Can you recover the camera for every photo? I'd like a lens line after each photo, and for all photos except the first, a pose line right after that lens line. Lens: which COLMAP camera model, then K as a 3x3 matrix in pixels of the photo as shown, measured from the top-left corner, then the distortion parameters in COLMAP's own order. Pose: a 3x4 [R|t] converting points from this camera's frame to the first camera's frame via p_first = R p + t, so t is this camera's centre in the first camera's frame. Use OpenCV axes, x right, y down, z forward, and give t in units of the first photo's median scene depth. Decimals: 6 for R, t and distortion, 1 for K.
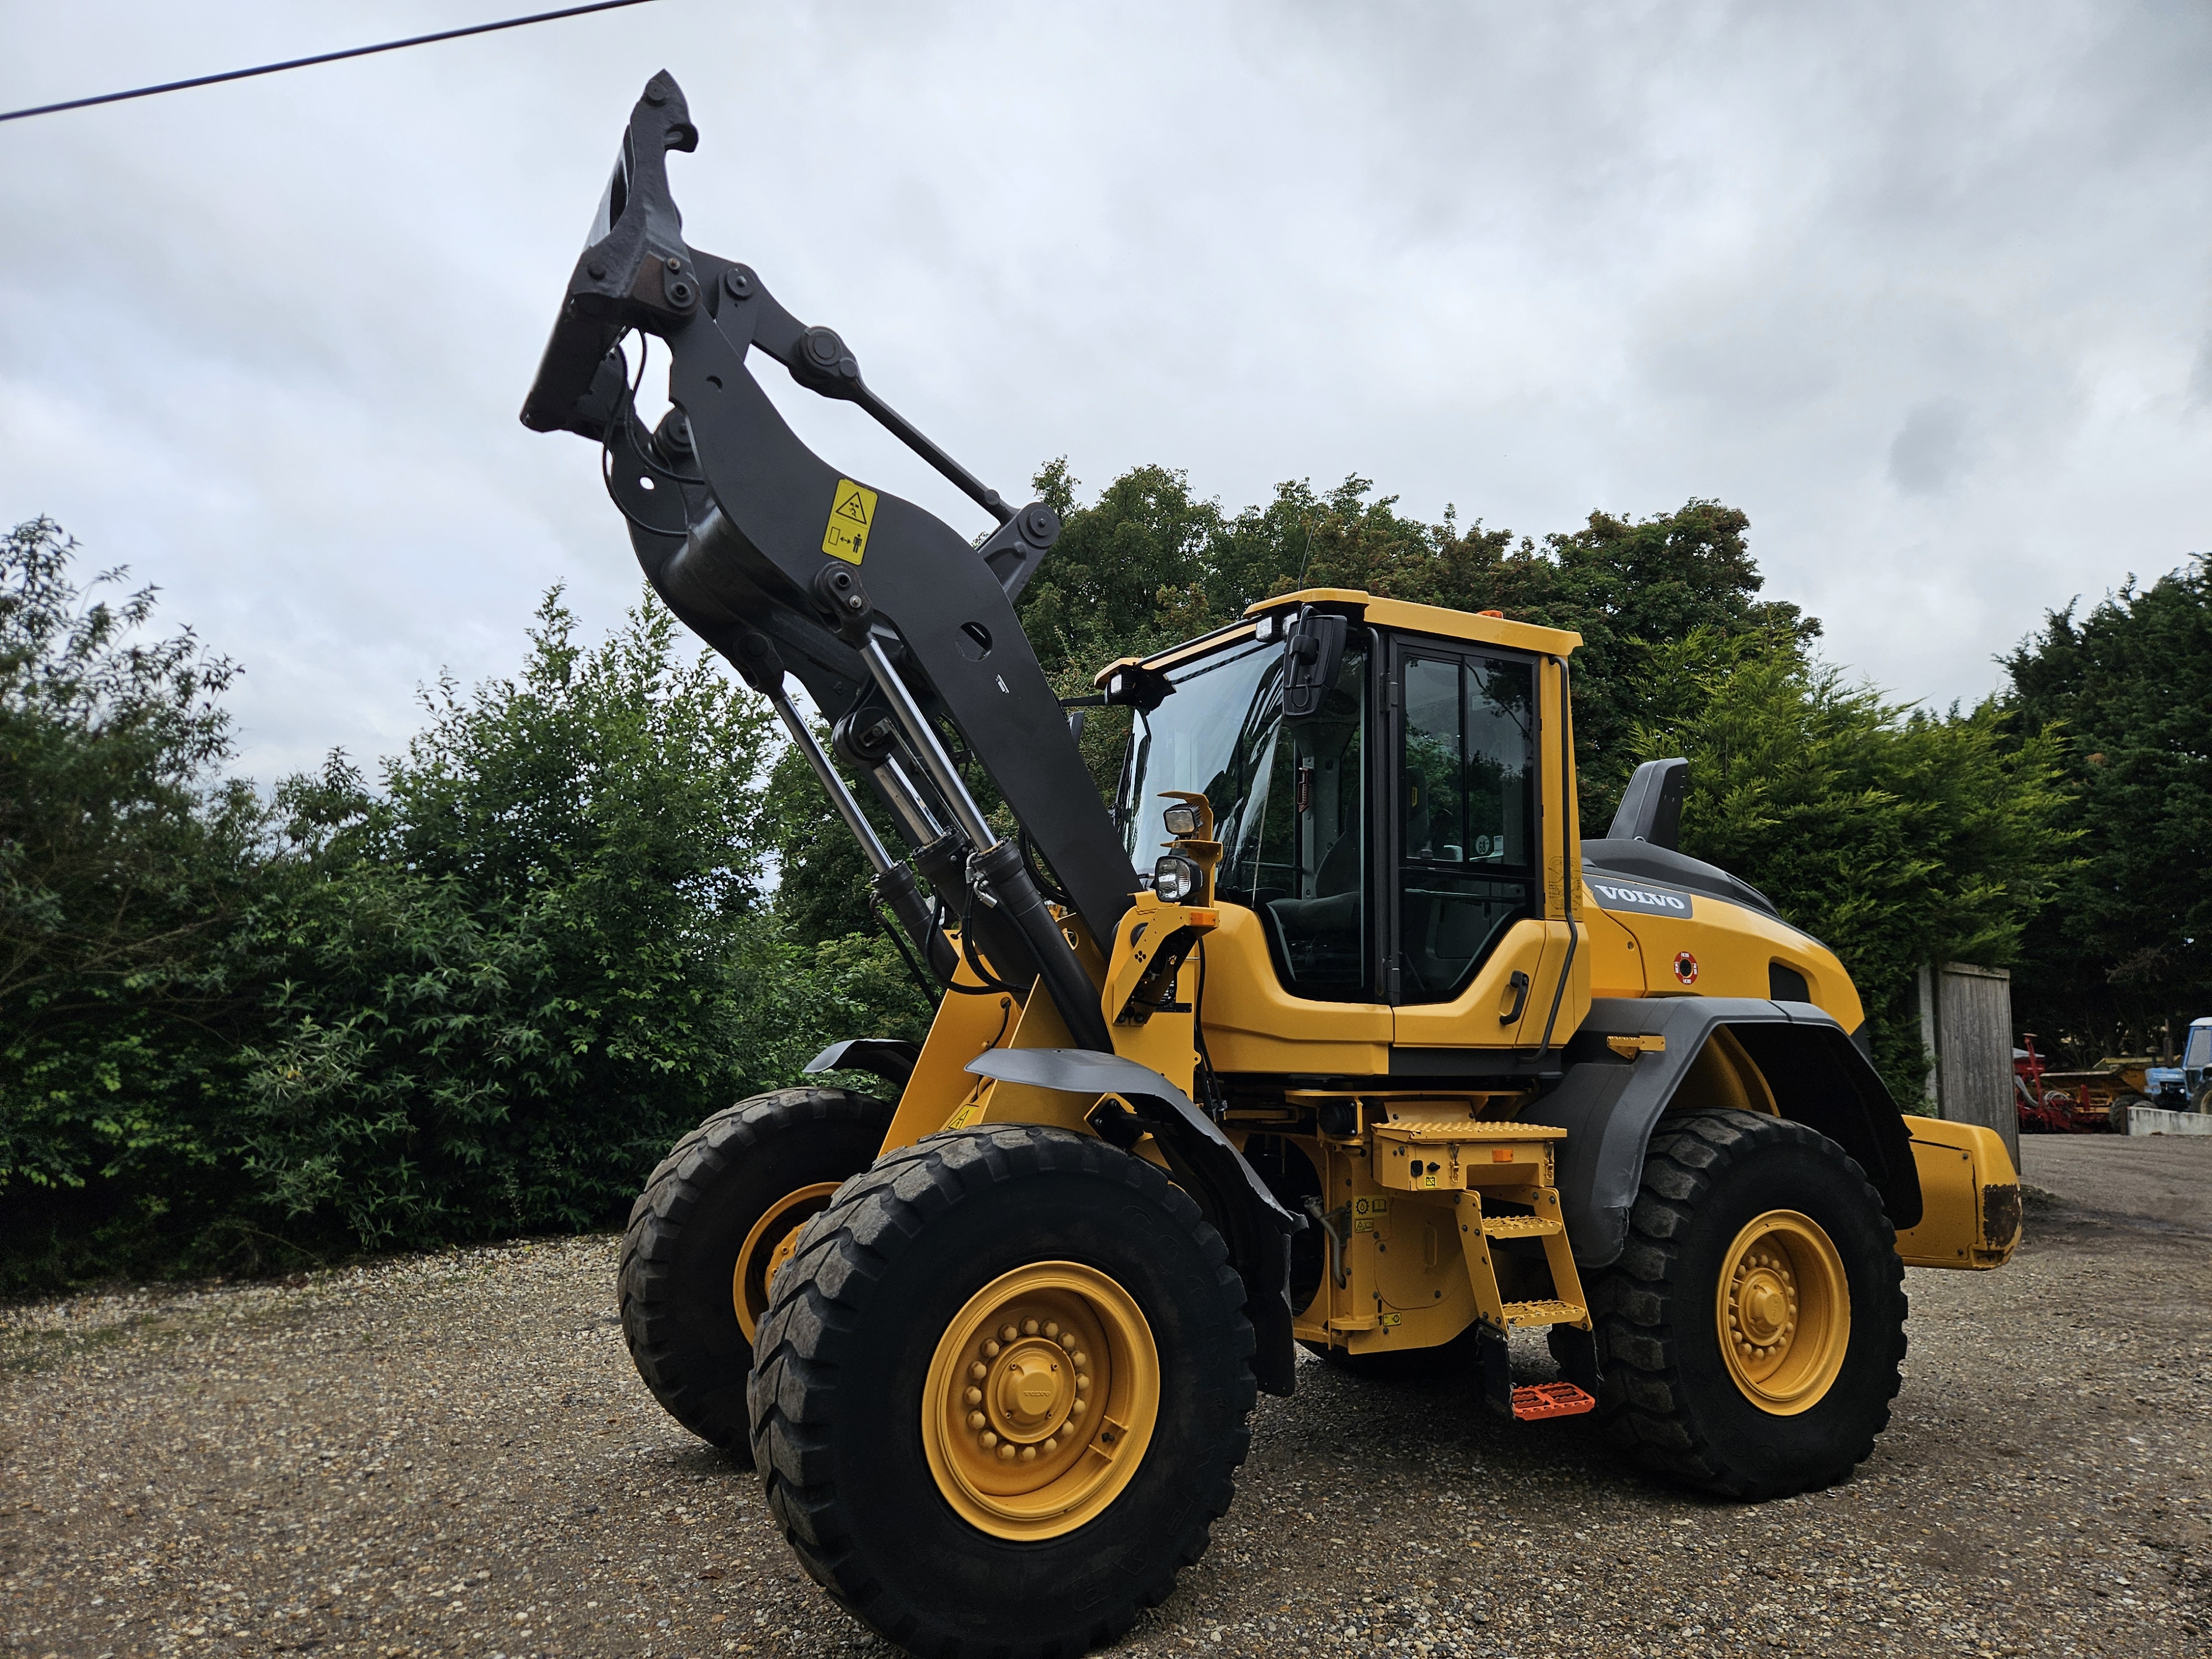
lens RADIAL K [[1524.7, 0, 1122.3], [0, 1524.7, 833.4], [0, 0, 1]] dist [0.054449, -0.036746]
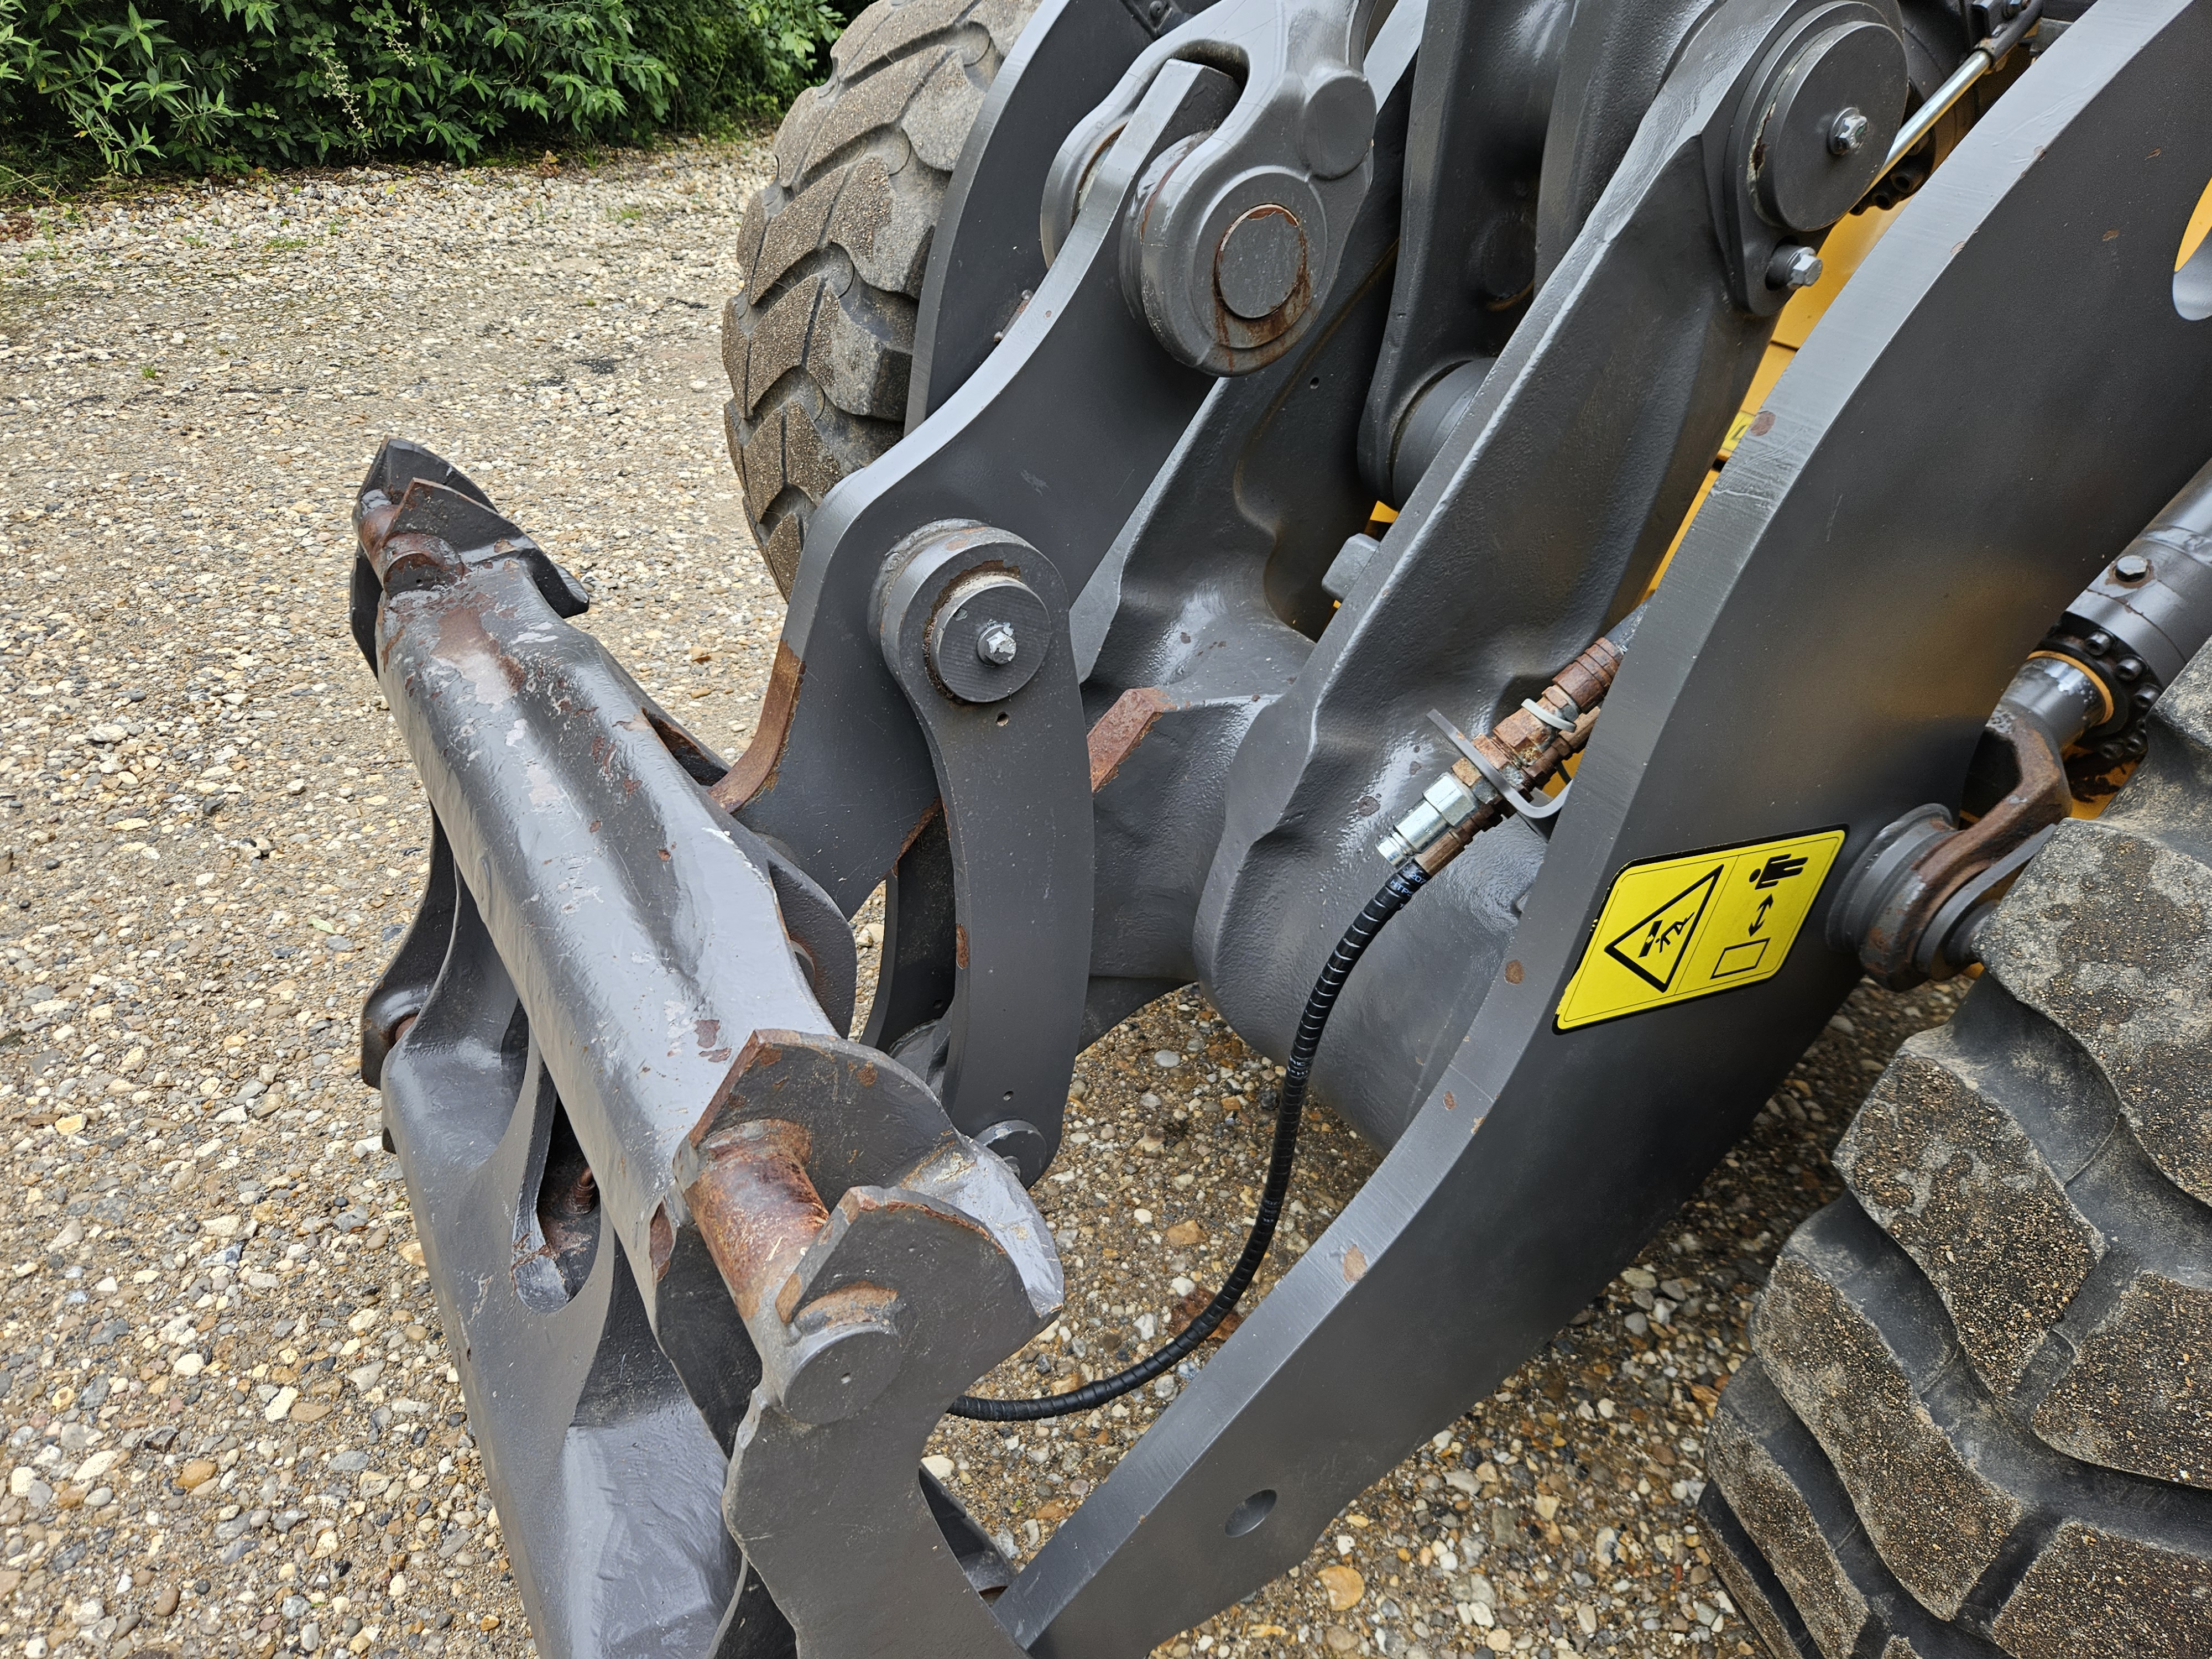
lens RADIAL K [[1524.7, 0, 1087.7], [0, 1524.7, 834.6], [0, 0, 1]] dist [0.054449, -0.036746]
pose [[0.997193, 0.029543, 0.068796, -0.138690], [-0.065844, 0.783448, 0.617959, 0.067478], [-0.035642, -0.620754, 0.783195, 0.333720]]
